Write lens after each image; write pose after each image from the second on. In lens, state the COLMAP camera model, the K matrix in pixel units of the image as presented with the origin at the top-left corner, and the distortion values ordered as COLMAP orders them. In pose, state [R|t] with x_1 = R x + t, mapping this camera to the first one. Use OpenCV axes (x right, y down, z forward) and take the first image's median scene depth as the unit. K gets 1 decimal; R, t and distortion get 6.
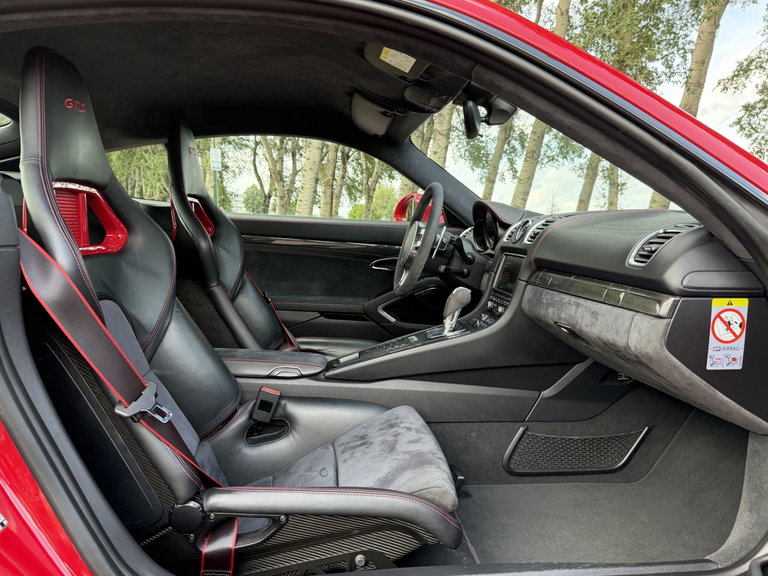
lens RADIAL K [[559.7, 0, 384.0], [0, 559.7, 288.0], [0, 0, 1]] dist [0.084354, -0.097340]
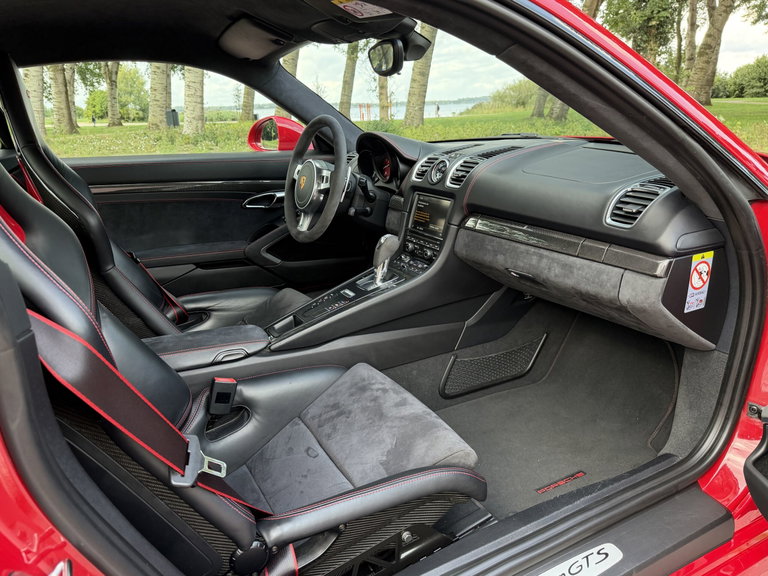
lens RADIAL K [[559.7, 0, 384.0], [0, 559.7, 288.0], [0, 0, 1]] dist [0.084354, -0.097340]
pose [[0.923445, -0.158145, 0.349627, -0.242919], [0.088846, 0.974485, 0.206121, -0.120212], [-0.373303, -0.159279, 0.913934, 0.086705]]
